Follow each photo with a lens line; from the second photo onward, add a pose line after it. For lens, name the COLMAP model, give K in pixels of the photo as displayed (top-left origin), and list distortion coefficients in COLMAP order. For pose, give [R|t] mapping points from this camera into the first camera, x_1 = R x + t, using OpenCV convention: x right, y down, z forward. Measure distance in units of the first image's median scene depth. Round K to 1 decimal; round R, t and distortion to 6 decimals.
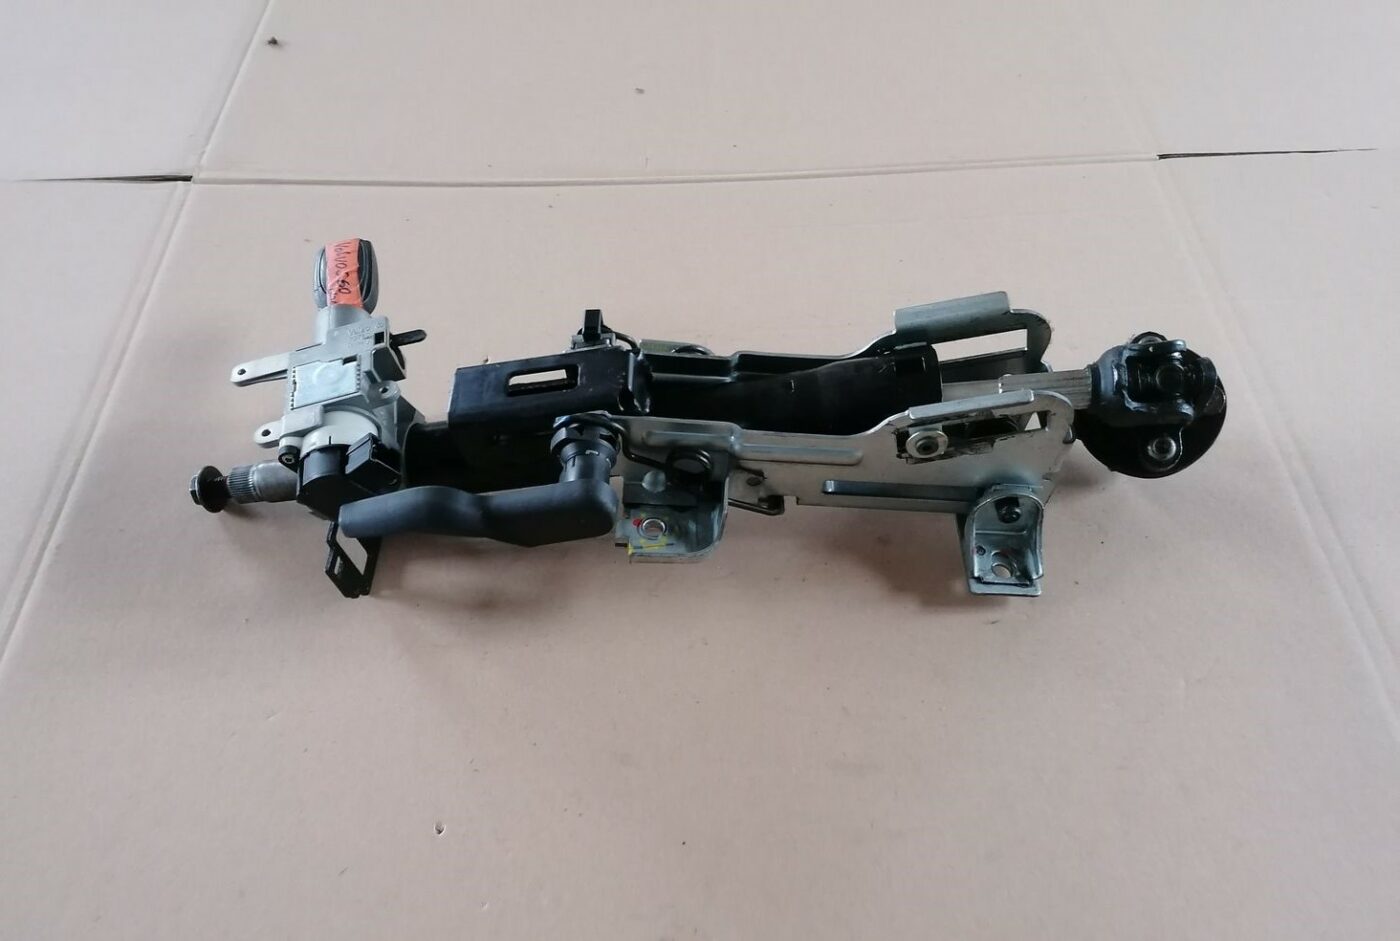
lens RADIAL K [[1063.1, 0, 700.0], [0, 1063.1, 470.5], [0, 0, 1]] dist [0.046330, -0.002429]
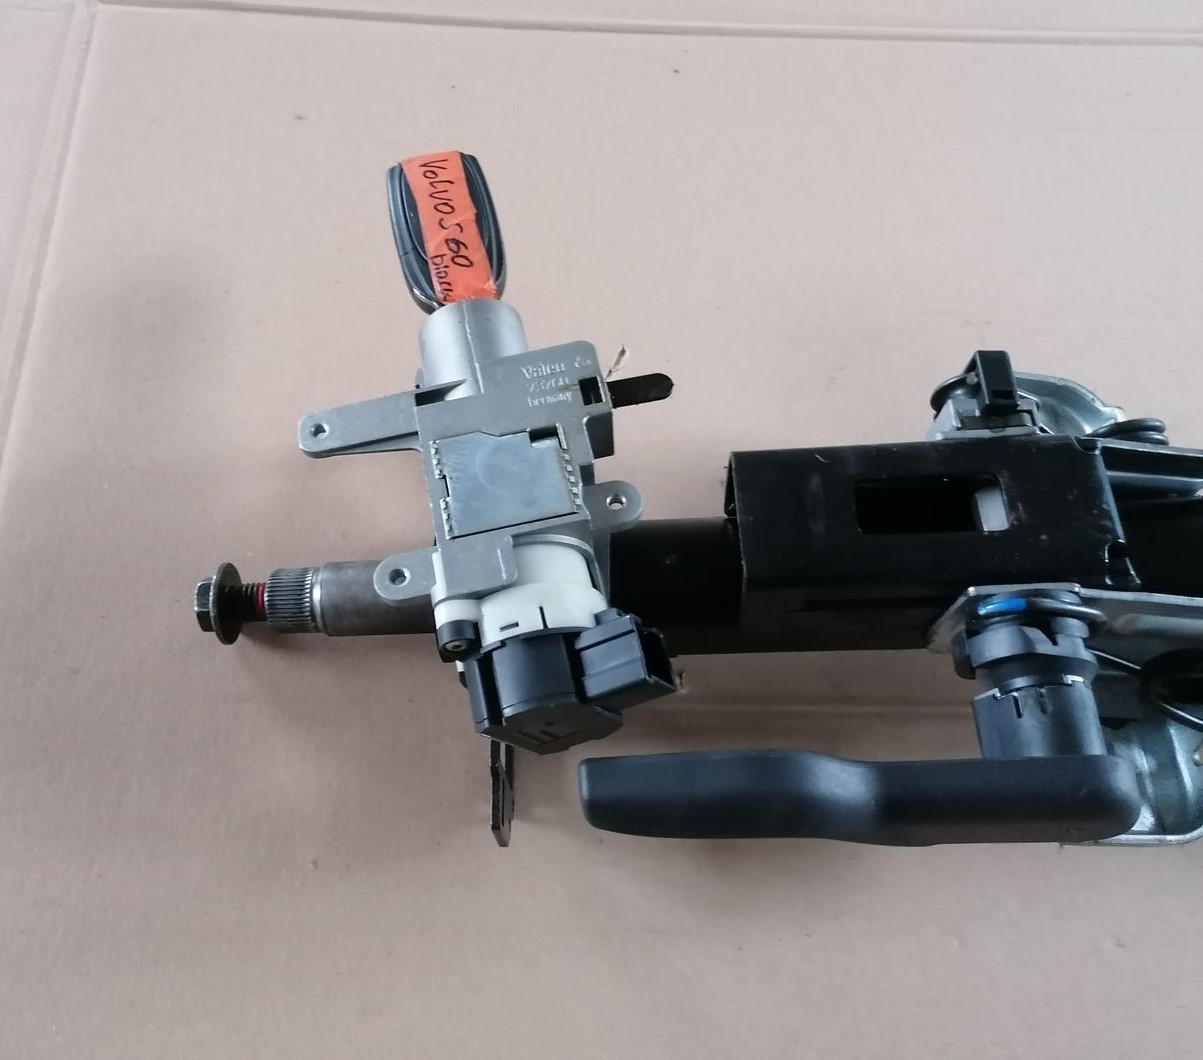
lens RADIAL K [[1248.7, 0, 601.5], [0, 1248.7, 530.0], [0, 0, 1]] dist [0.084431, 0.006737]
pose [[0.998714, 0.046013, 0.021284, -0.294990], [-0.048613, 0.988311, 0.144494, -0.140729], [-0.014386, -0.145343, 0.989277, 0.363380]]
